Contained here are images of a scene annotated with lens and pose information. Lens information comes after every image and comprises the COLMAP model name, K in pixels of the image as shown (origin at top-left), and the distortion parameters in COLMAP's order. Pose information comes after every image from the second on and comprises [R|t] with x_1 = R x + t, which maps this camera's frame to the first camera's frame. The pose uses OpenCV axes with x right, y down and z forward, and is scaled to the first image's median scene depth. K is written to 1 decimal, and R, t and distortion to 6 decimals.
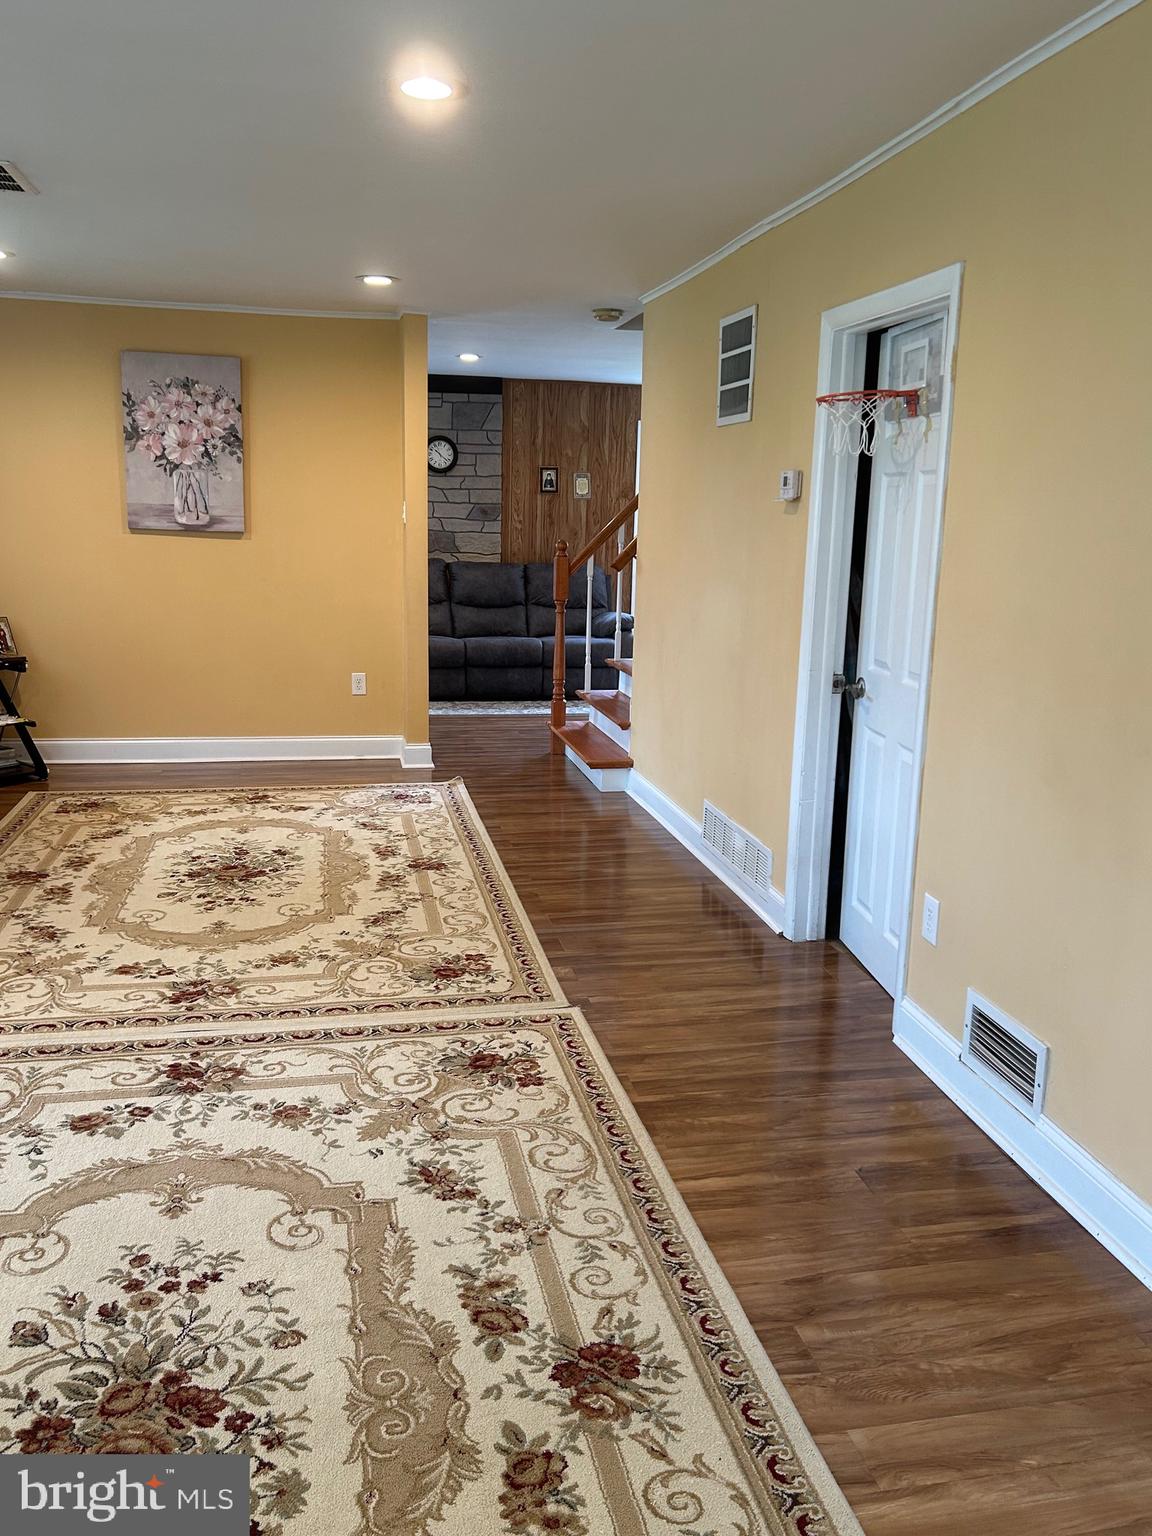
lens RADIAL K [[1167.1, 0, 568.8], [0, 1167.1, 764.1], [0, 0, 1]] dist [0.000118, -0.011452]
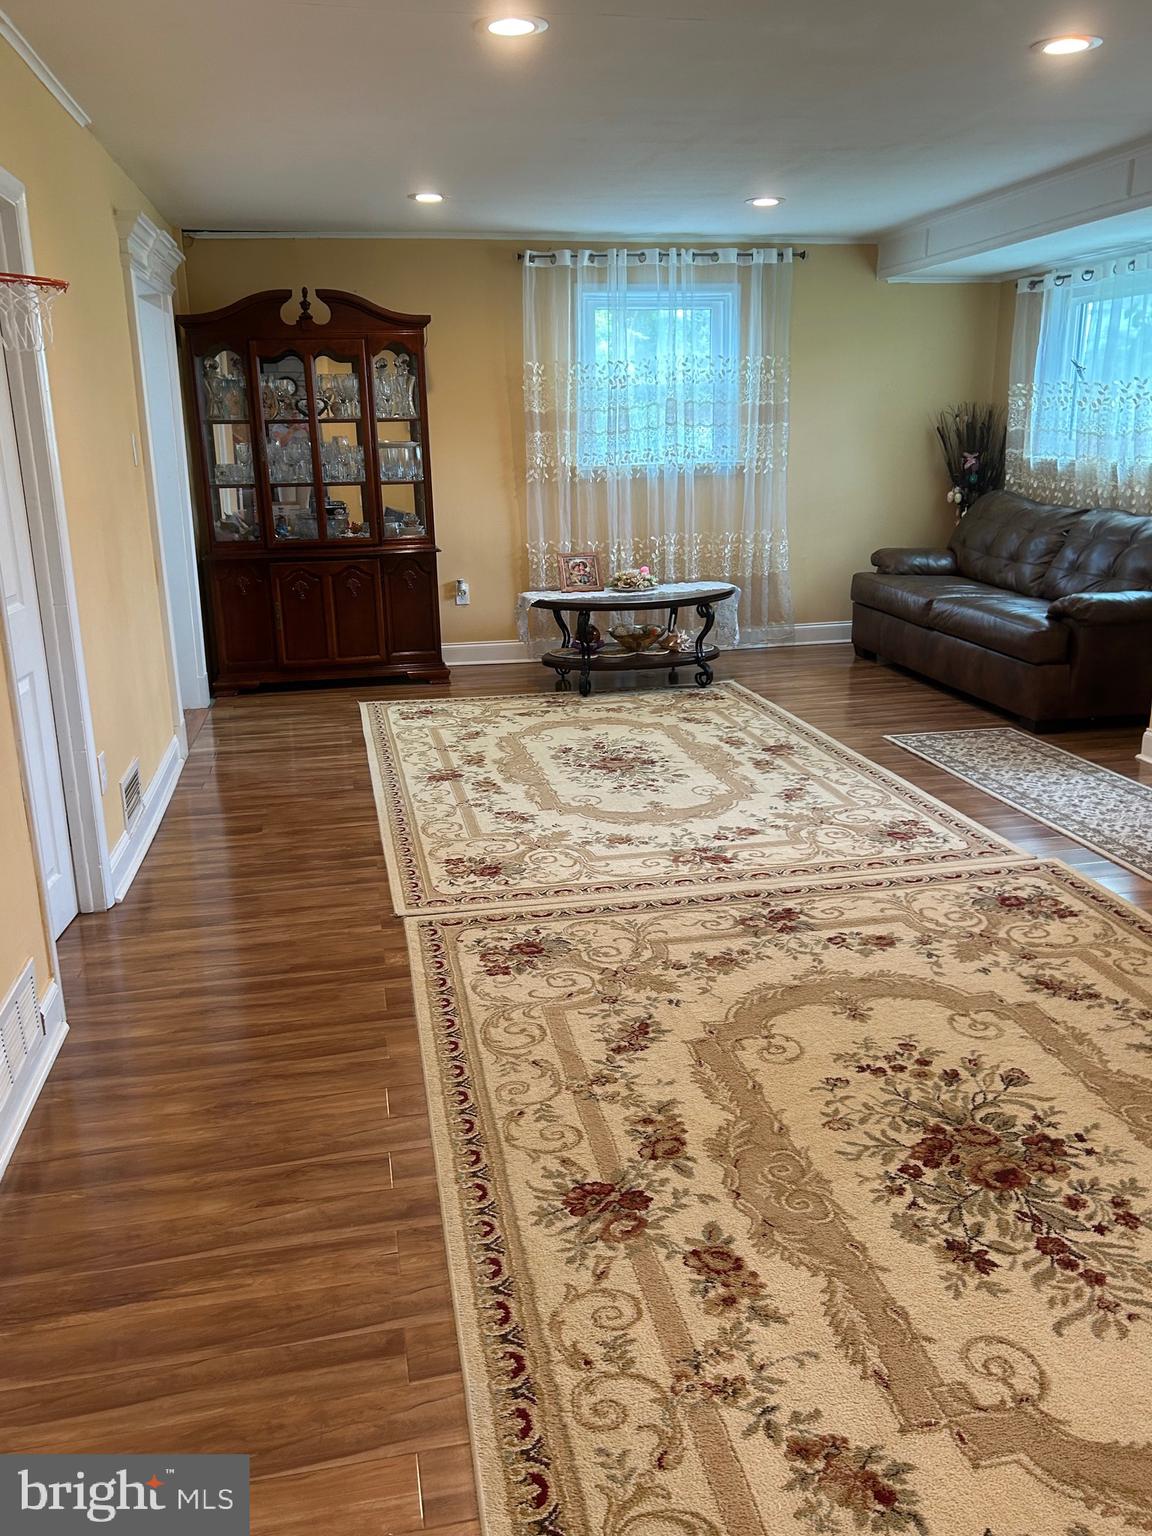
lens RADIAL K [[1167.1, 0, 577.6], [0, 1167.1, 761.0], [0, 0, 1]] dist [0.000118, -0.011452]
pose [[-0.999969, -0.007678, 0.001959, -0.146580], [-0.005842, 0.881371, 0.472388, -0.382807], [-0.005353, 0.472362, -0.881389, 1.775549]]
